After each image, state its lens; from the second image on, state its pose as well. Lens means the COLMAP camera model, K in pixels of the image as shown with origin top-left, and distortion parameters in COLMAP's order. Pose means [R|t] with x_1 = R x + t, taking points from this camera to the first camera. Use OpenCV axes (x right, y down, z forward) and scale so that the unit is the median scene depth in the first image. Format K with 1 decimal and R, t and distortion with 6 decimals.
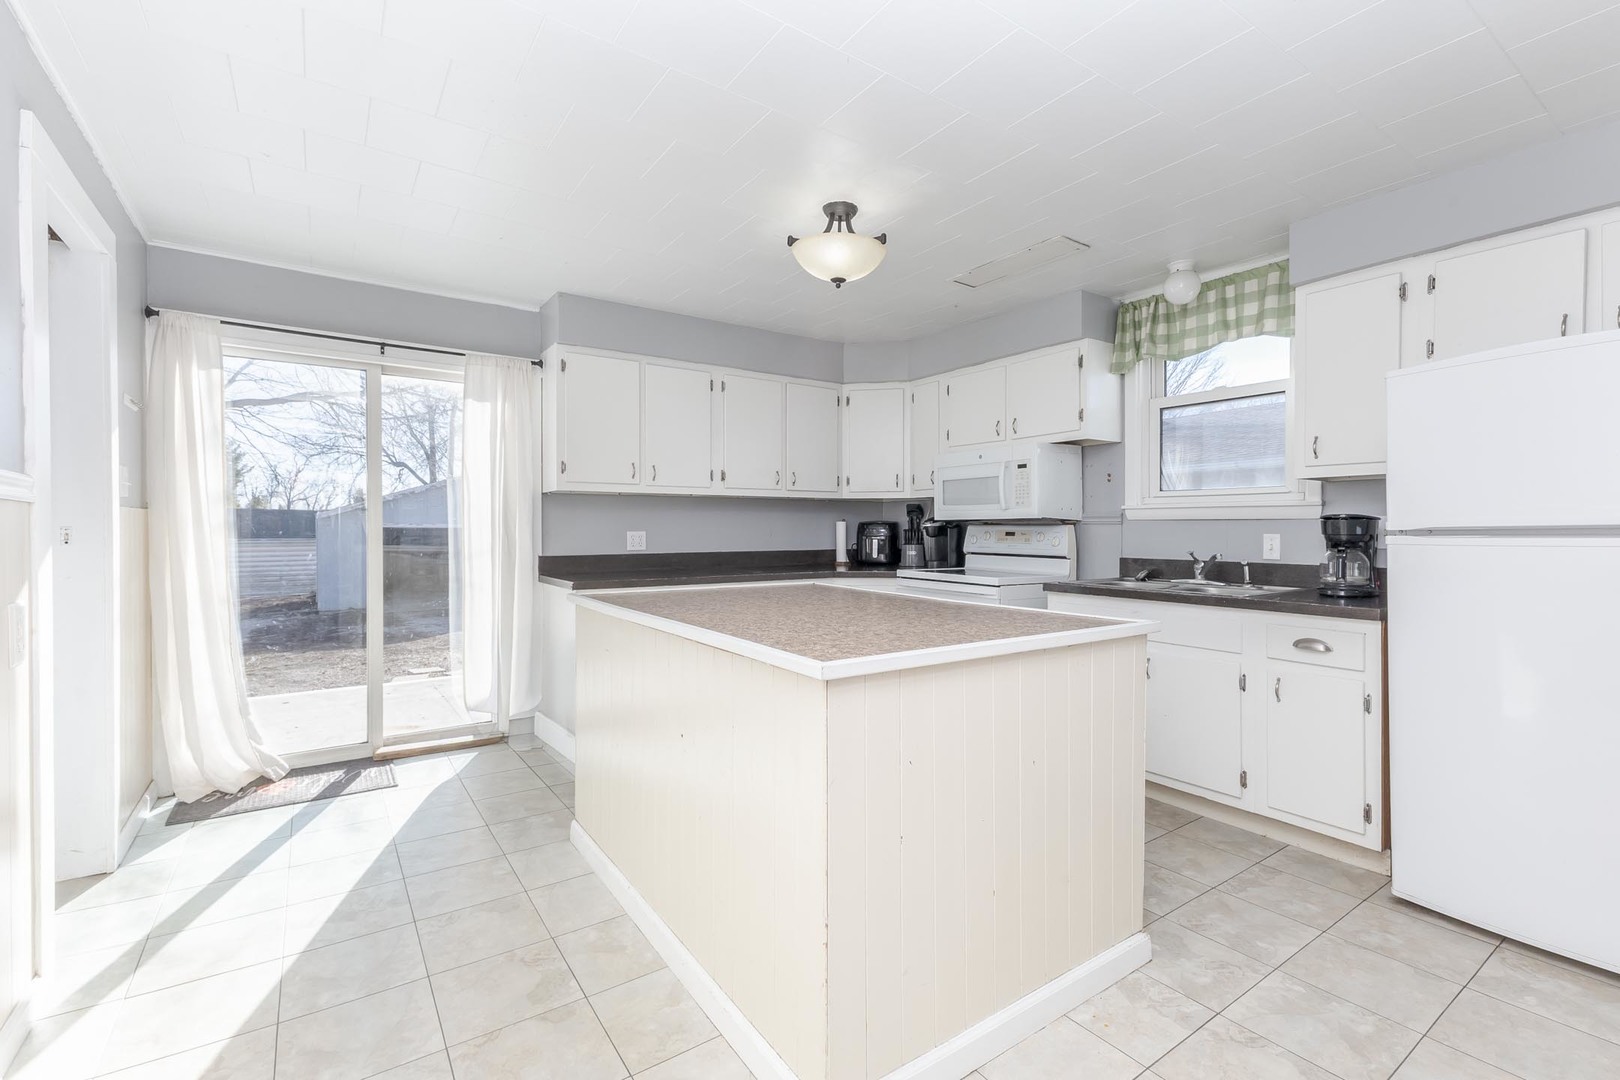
lens RADIAL K [[747.1, 0, 840.8], [0, 747.1, 535.7], [0, 0, 1]] dist [-0.001134, 0.000034]
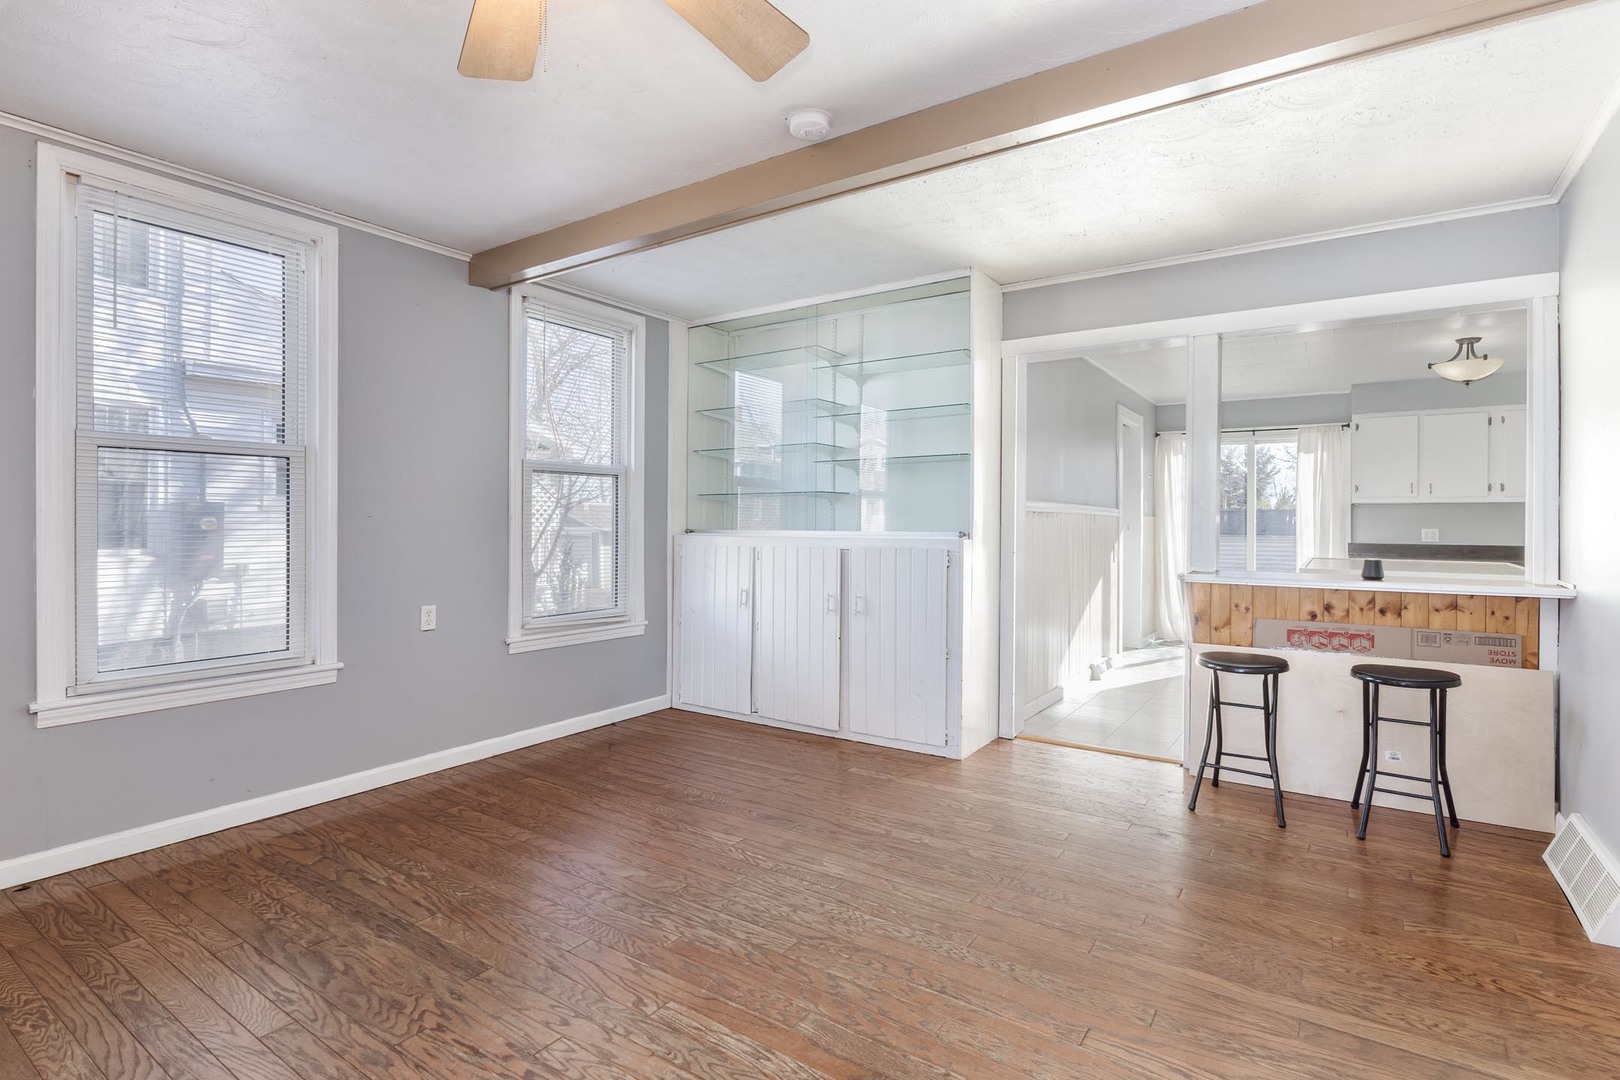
lens RADIAL K [[762.1, 0, 811.5], [0, 762.1, 528.0], [0, 0, 1]] dist [-0.000894, 0.000149]
pose [[0.346004, 0.006969, -0.938207, 0.655355], [-0.014755, 0.999889, 0.001985, 0.007302], [0.938117, 0.013157, 0.346069, -0.586314]]
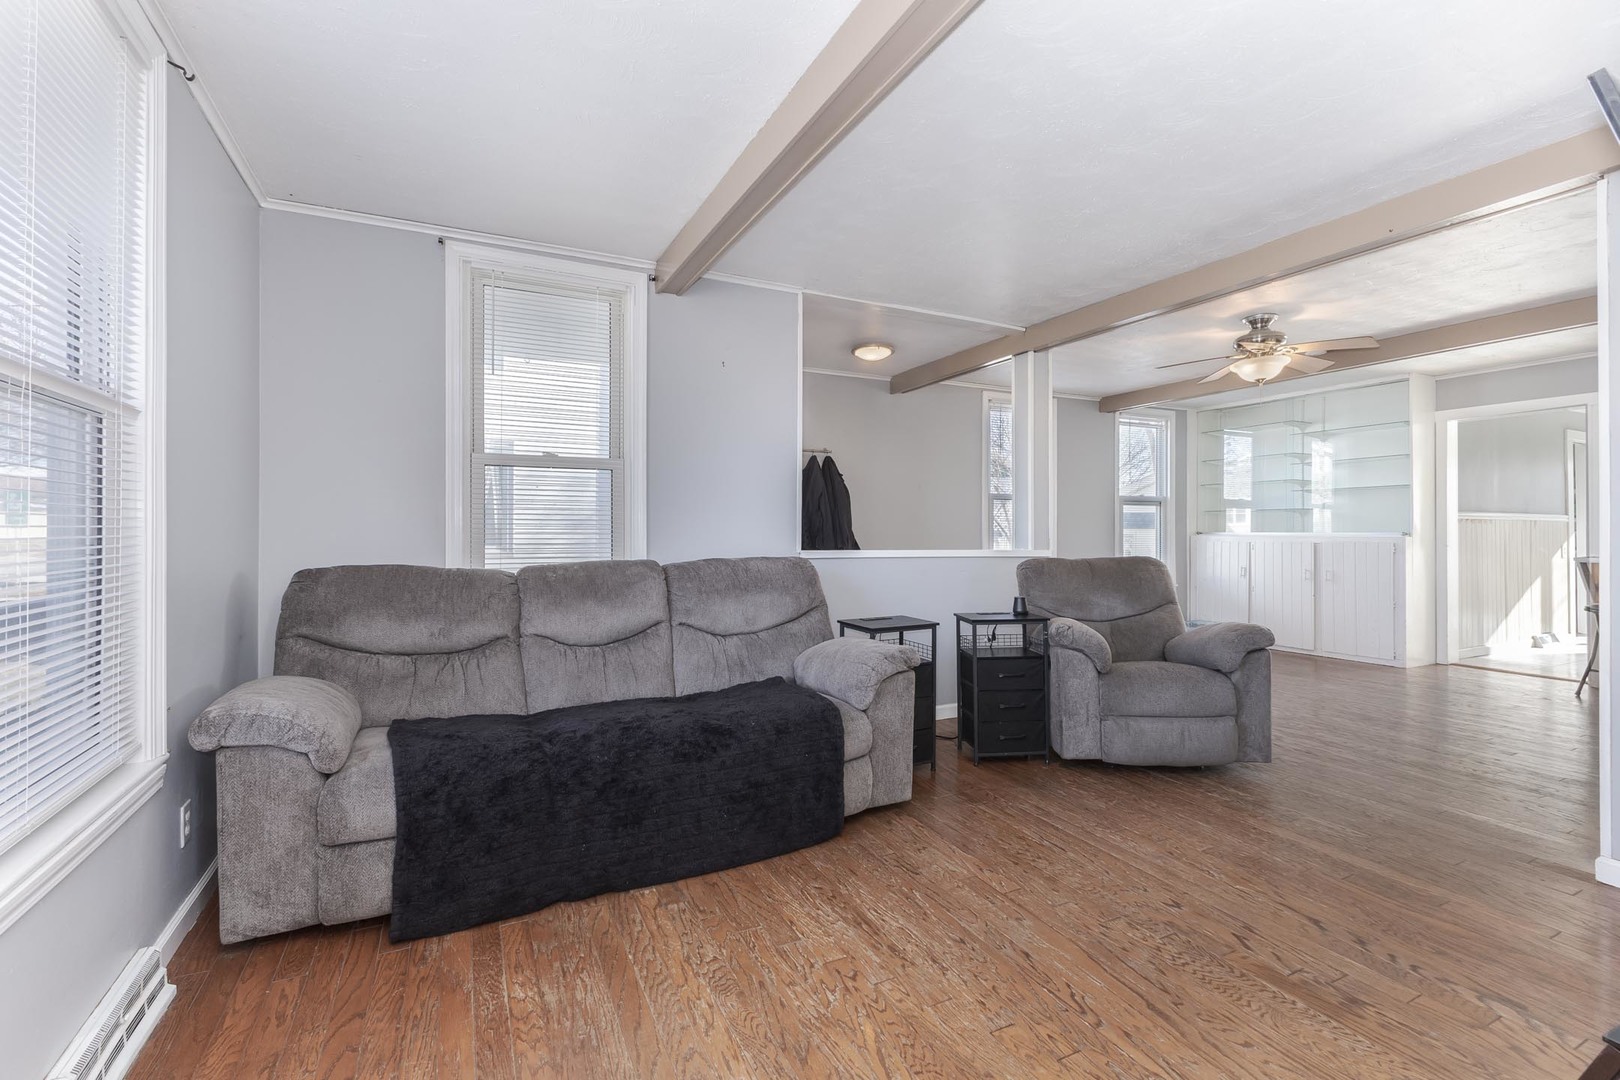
lens RADIAL K [[701.5, 0, 832.5], [0, 701.5, 527.4], [0, 0, 1]] dist [-0.000337, -0.000176]
pose [[-0.129496, -0.000762, -0.991580, 1.322747], [-0.012635, 0.999920, 0.000882, 0.012881], [0.991499, 0.012643, -0.129495, -1.005135]]
